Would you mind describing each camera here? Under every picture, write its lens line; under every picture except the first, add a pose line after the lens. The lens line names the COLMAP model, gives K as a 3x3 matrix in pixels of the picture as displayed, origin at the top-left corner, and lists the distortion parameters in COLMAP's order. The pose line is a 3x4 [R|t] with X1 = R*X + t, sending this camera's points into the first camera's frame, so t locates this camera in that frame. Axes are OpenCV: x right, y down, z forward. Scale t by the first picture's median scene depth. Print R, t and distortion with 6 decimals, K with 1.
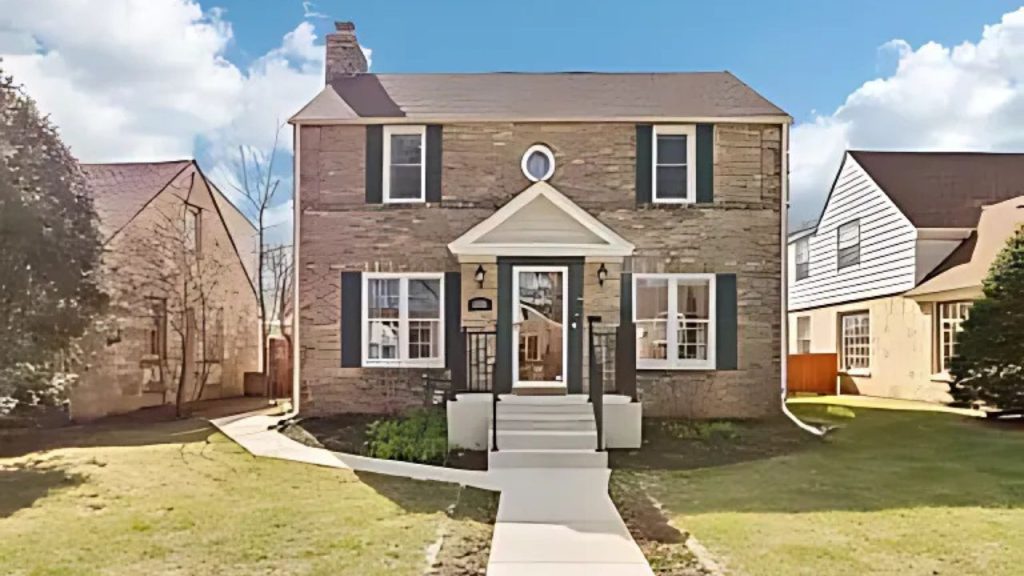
lens RADIAL K [[604.5, 0, 513.7], [0, 604.5, 301.9], [0, 0, 1]] dist [-0.001181, 0.000372]
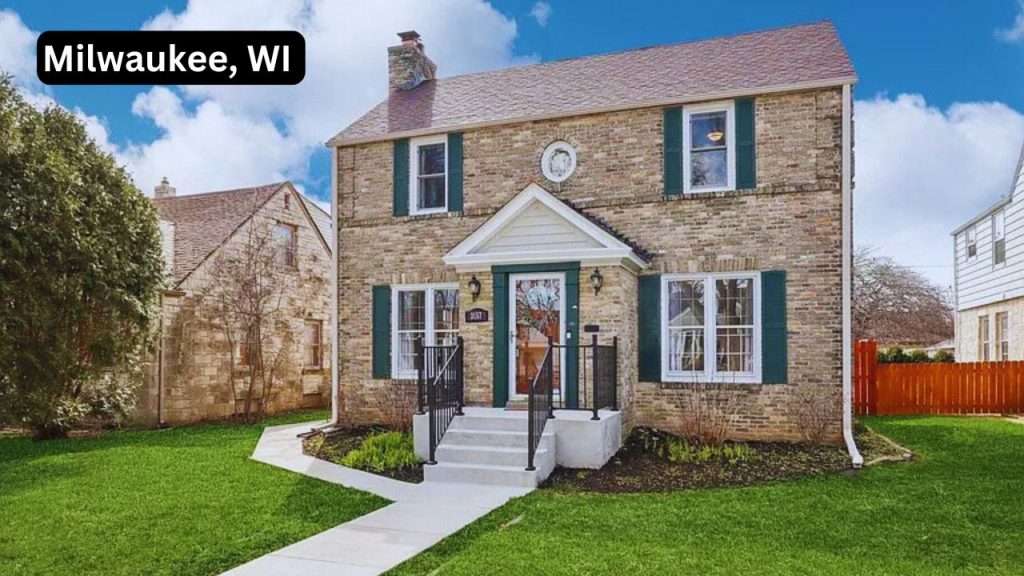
lens RADIAL K [[696.2, 0, 512.0], [0, 696.2, 288.0], [0, 0, 1]] dist [0.000051, -0.000499]
pose [[0.945863, -0.037449, -0.322397, 0.318251], [0.032444, 0.999255, -0.020887, -0.013384], [0.322940, 0.009296, 0.946374, -0.042904]]
